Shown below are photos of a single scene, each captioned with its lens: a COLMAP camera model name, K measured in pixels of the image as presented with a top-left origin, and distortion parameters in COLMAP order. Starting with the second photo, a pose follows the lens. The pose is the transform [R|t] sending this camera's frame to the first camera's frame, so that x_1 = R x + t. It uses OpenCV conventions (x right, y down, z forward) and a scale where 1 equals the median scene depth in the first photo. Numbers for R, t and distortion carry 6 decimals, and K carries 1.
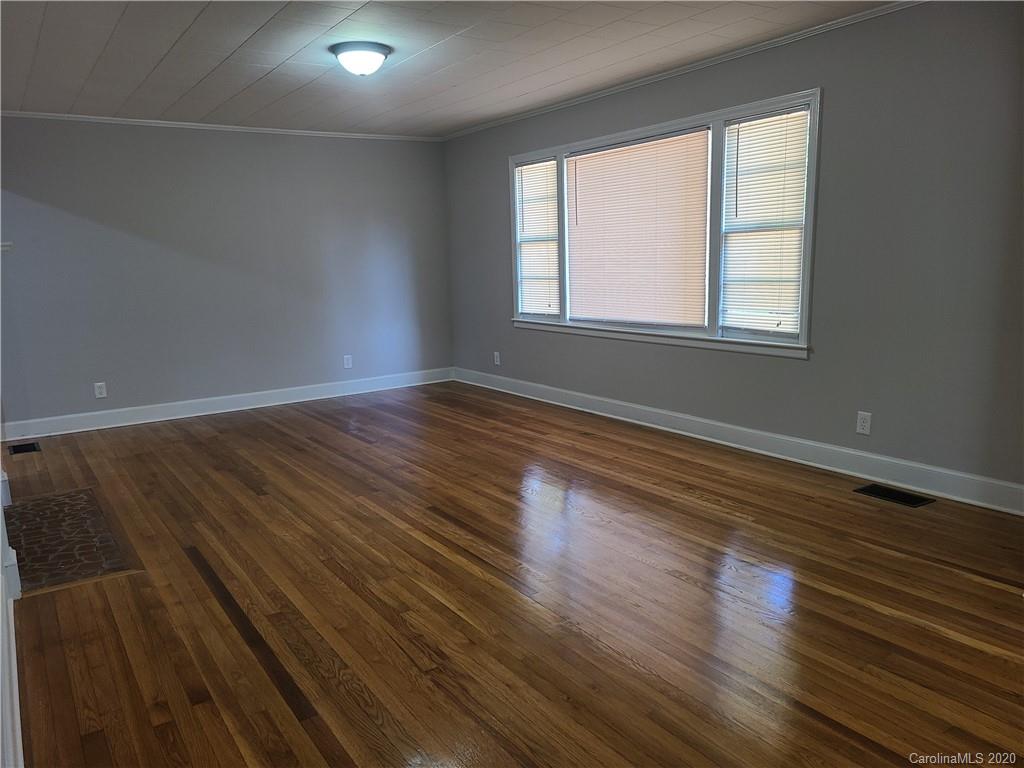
lens RADIAL K [[763.8, 0, 510.9], [0, 763.8, 418.1], [0, 0, 1]] dist [0.023750, -0.000753]
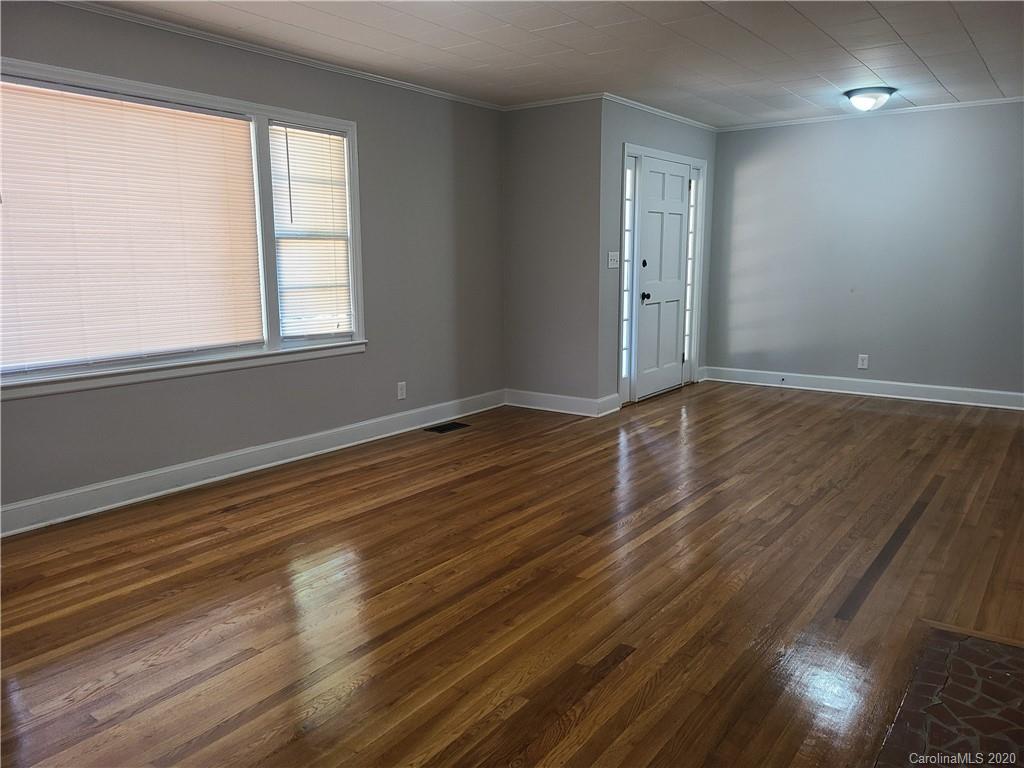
lens RADIAL K [[765.9, 0, 507.2], [0, 765.9, 397.1], [0, 0, 1]] dist [0.072437, -0.062281]
pose [[-0.339495, -0.141247, 0.929942, -0.775301], [0.209392, 0.952503, 0.221116, -0.221127], [-0.917005, 0.269790, -0.293794, 1.147690]]
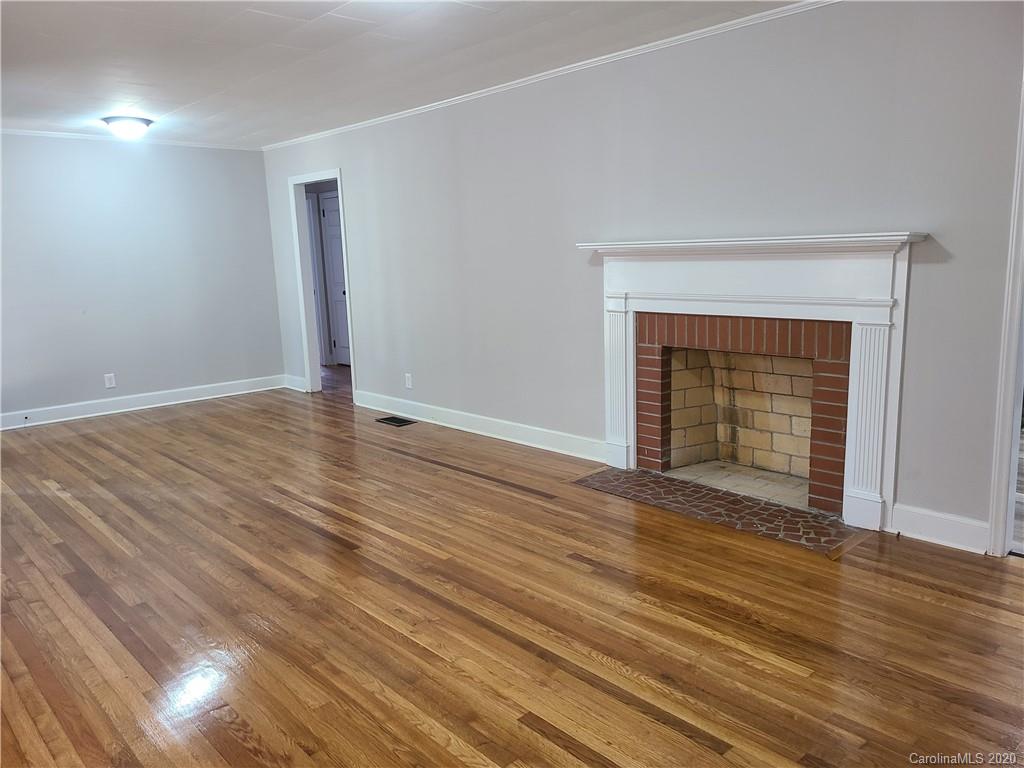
lens RADIAL K [[779.3, 0, 506.8], [0, 779.3, 392.0], [0, 0, 1]] dist [0.057201, -0.041429]
pose [[-0.987452, 0.090786, -0.129218, -0.157972], [0.034230, 0.921830, 0.386081, -0.356851], [0.154167, 0.376813, -0.913370, 1.590122]]
